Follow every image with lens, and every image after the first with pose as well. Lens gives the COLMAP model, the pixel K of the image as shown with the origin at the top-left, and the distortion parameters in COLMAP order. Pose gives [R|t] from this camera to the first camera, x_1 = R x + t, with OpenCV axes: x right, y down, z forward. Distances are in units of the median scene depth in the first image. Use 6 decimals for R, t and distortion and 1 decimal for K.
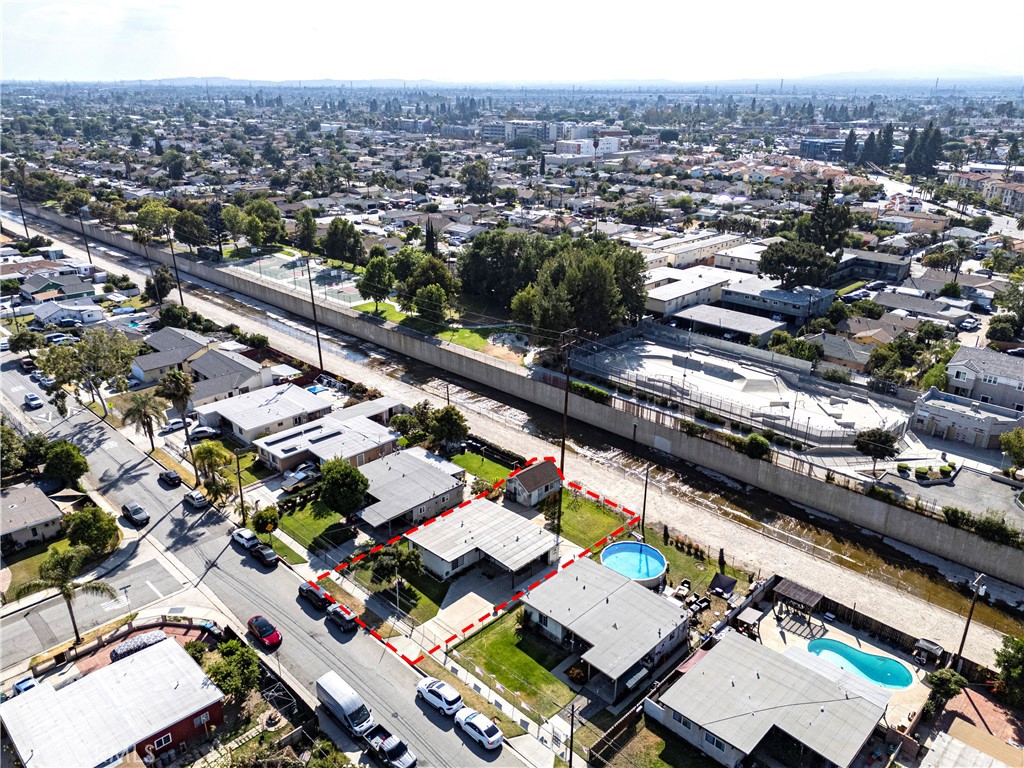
lens RADIAL K [[744.4, 0, 512.0], [0, 744.4, 384.0], [0, 0, 1]] dist [0.115017, -0.142065]
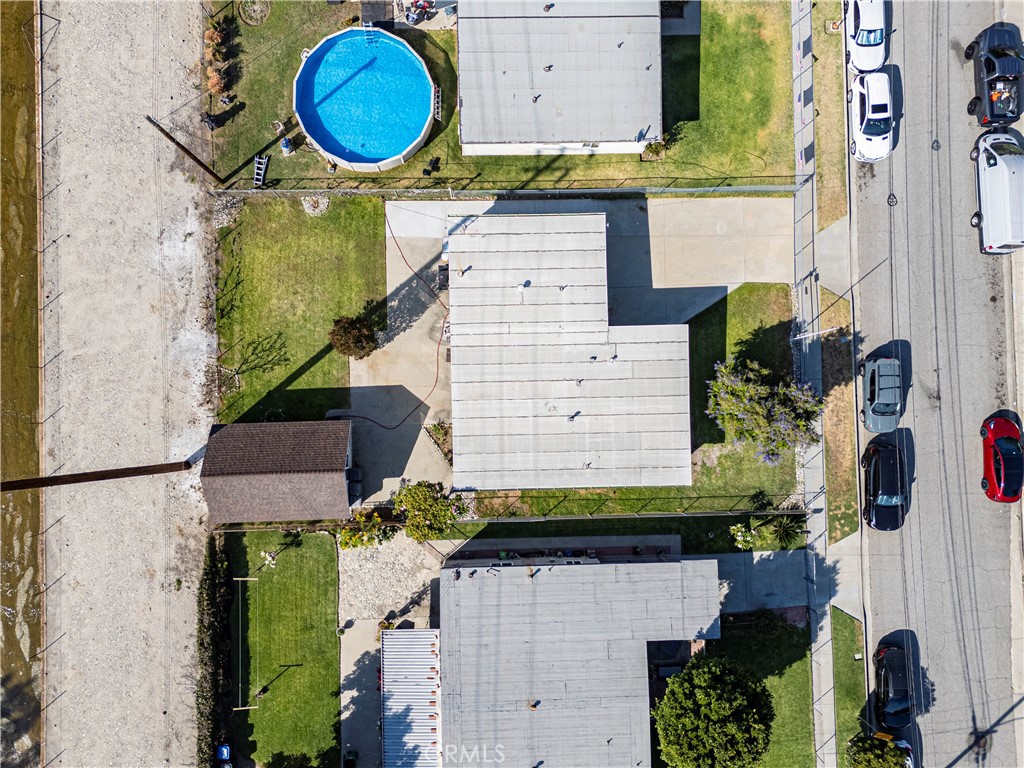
lens RADIAL K [[744.4, 0, 512.0], [0, 744.4, 384.0], [0, 0, 1]] dist [0.115017, -0.142065]
pose [[-0.717343, -0.696710, -0.003787, -0.021730], [0.226113, -0.237944, 0.944593, -0.181338], [-0.659008, 0.676740, 0.328223, 0.705917]]
